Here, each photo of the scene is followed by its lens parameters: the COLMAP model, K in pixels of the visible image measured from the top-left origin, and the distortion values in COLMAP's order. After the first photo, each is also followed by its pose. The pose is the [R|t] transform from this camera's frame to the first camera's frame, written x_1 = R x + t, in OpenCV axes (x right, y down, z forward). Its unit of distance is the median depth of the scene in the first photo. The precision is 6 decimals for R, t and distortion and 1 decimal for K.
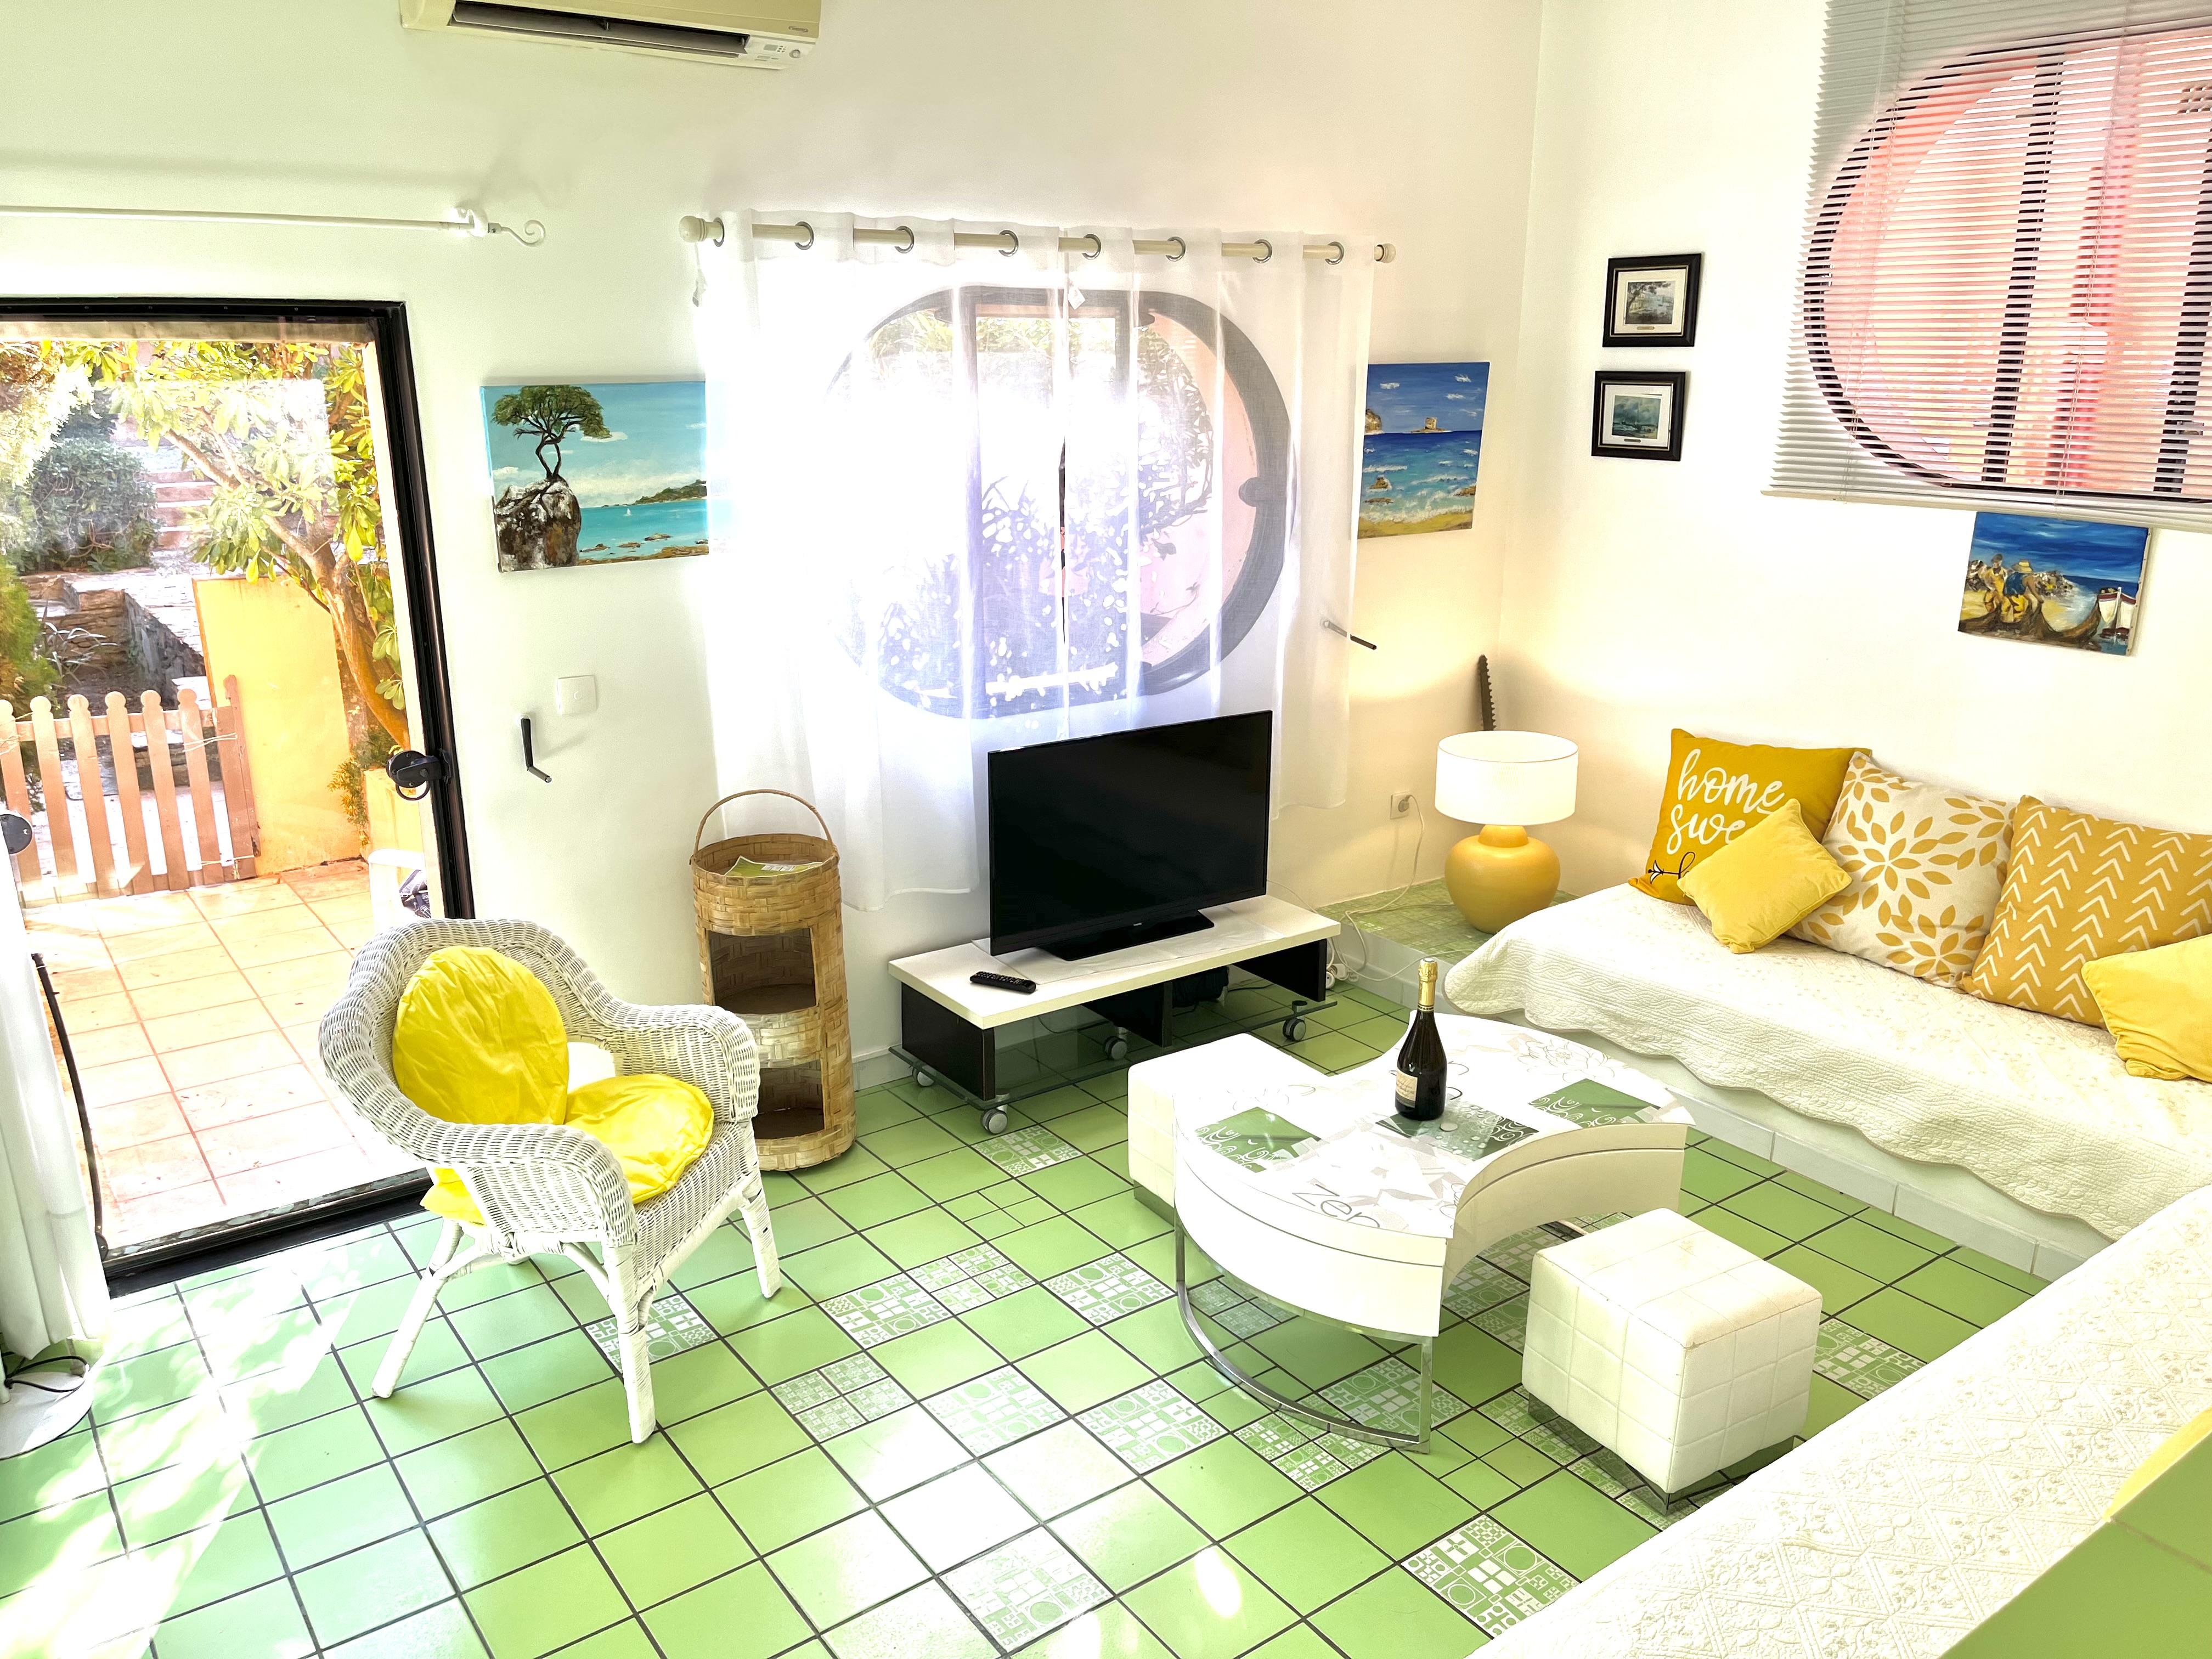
lens RADIAL K [[1692.9, 0, 1106.0], [0, 1692.9, 829.5], [0, 0, 1]] dist [0.083369, -0.105424]
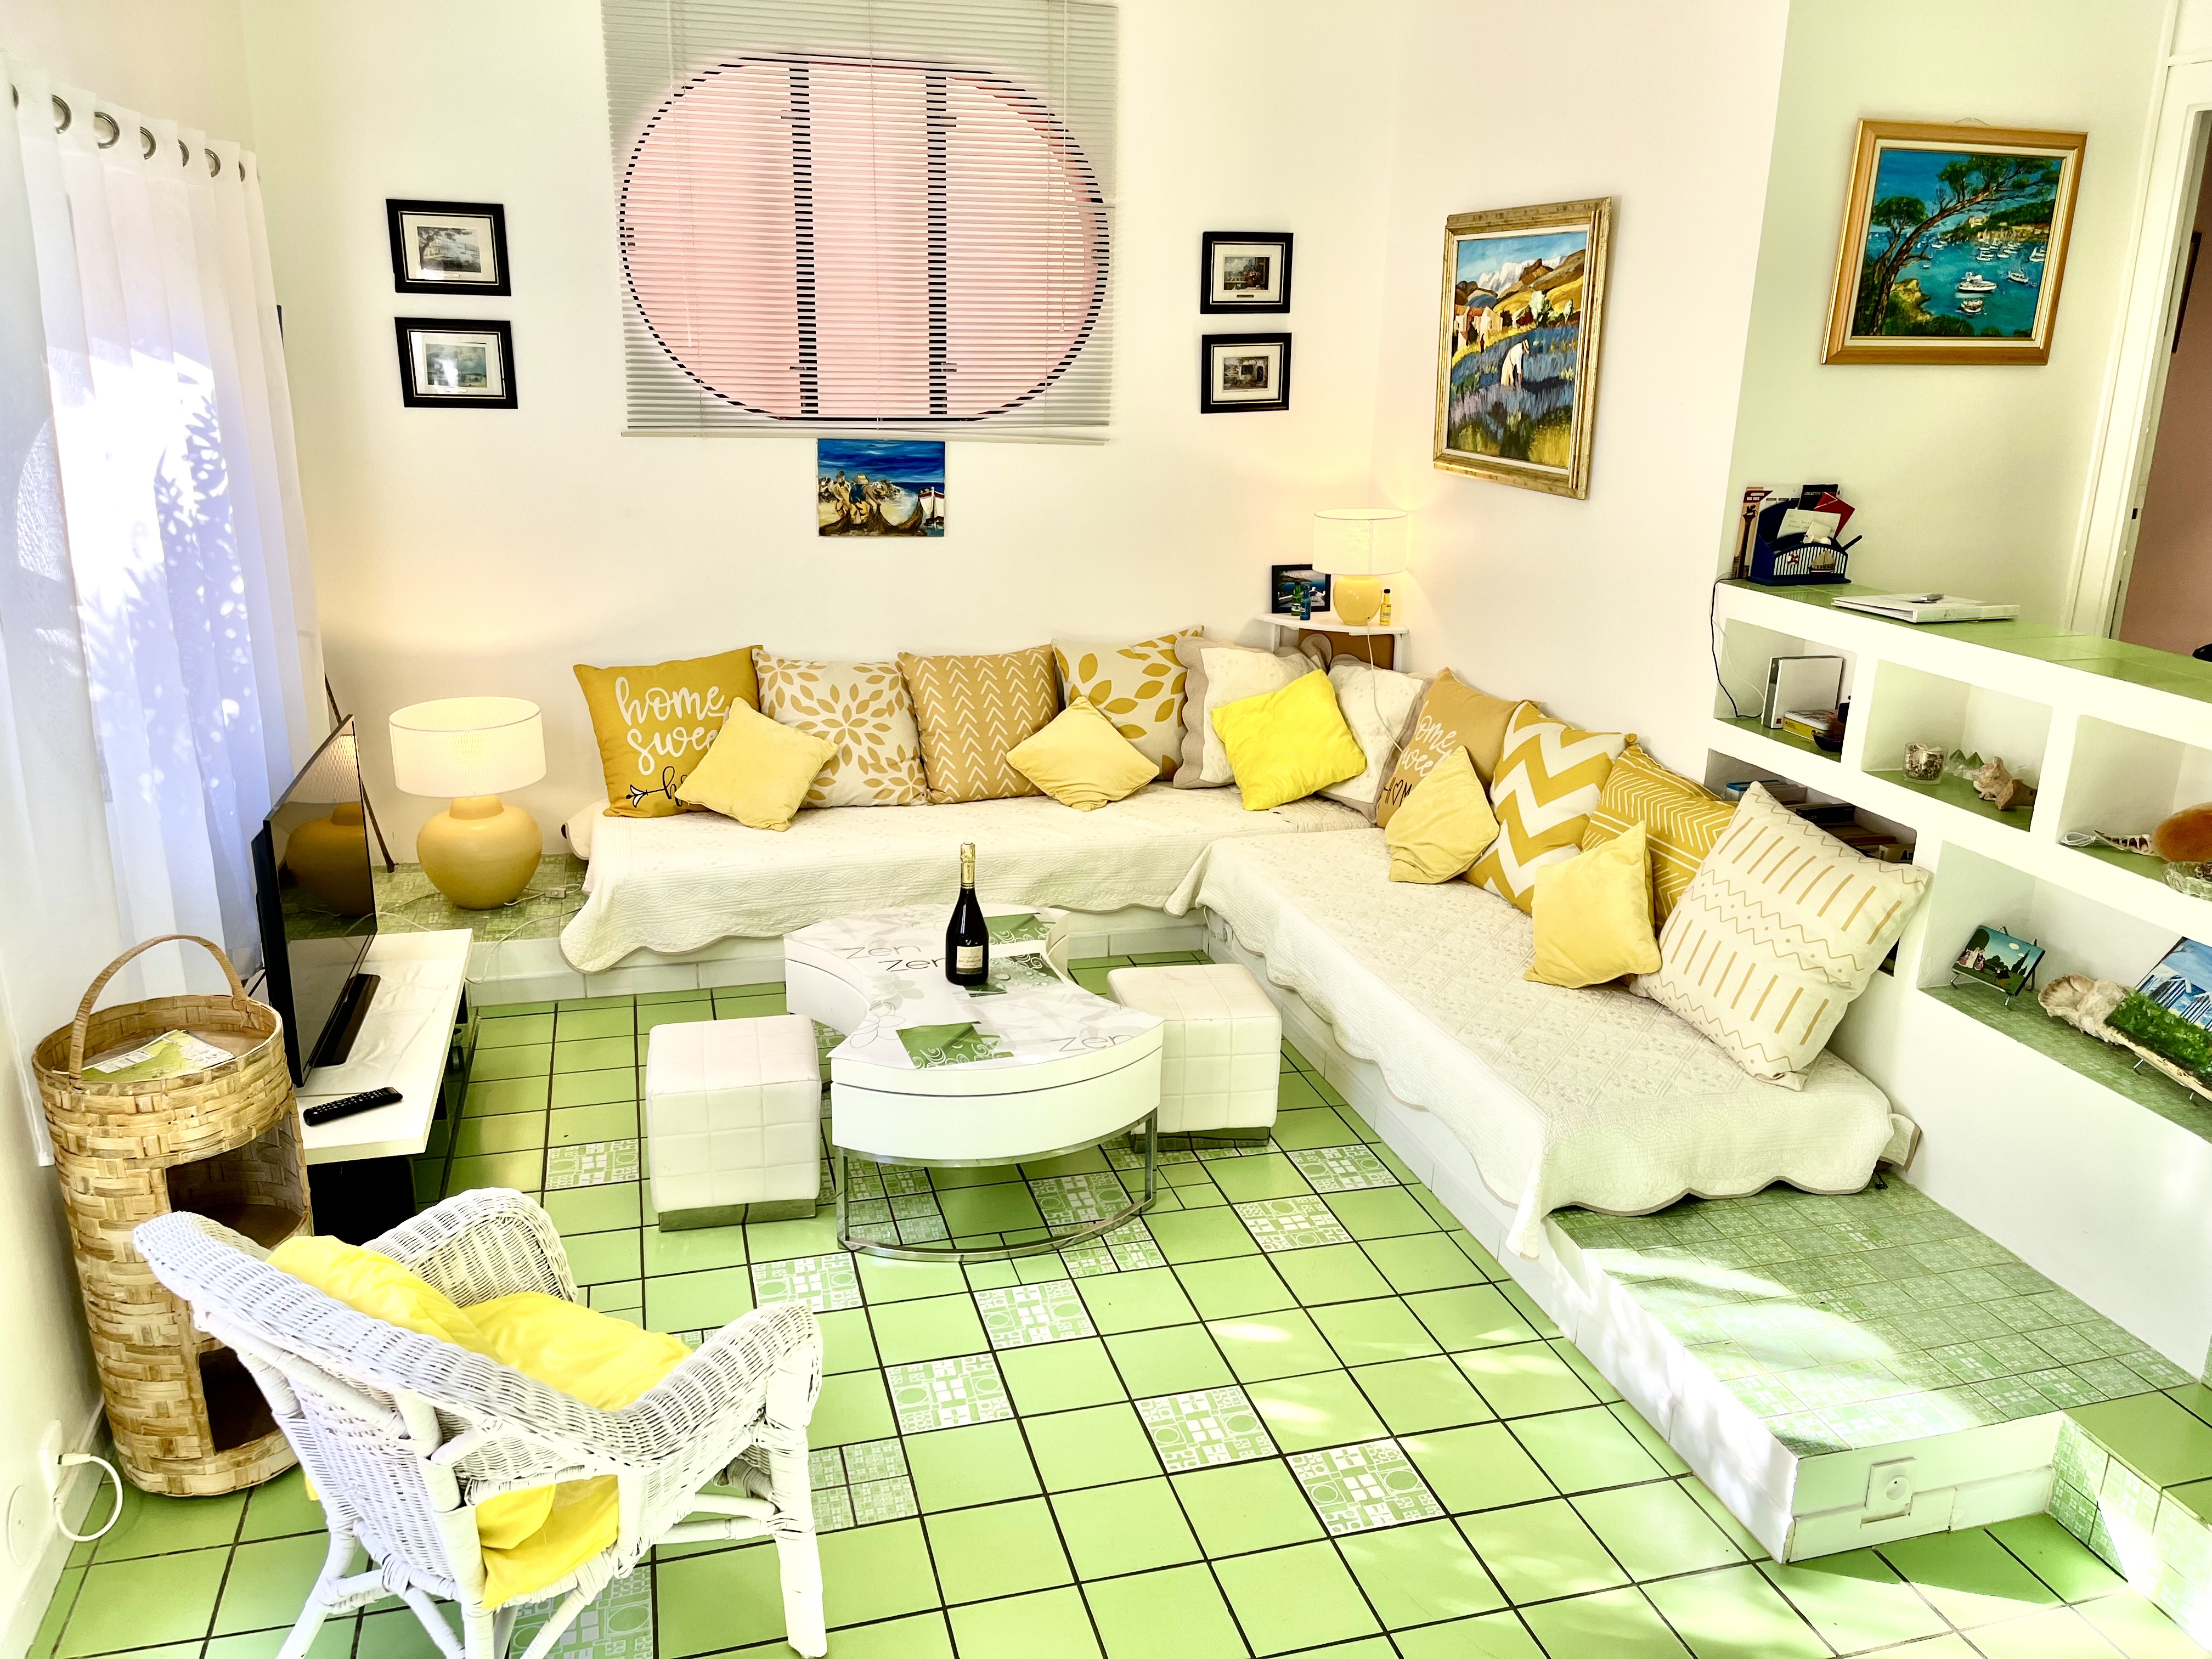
lens RADIAL K [[1692.9, 0, 1106.0], [0, 1692.9, 829.5], [0, 0, 1]] dist [0.083369, -0.105424]
pose [[0.350502, -0.259197, 0.899981, -0.607366], [0.239017, 0.953876, 0.181633, -0.087834], [-0.905549, 0.151448, 0.396288, 0.357739]]
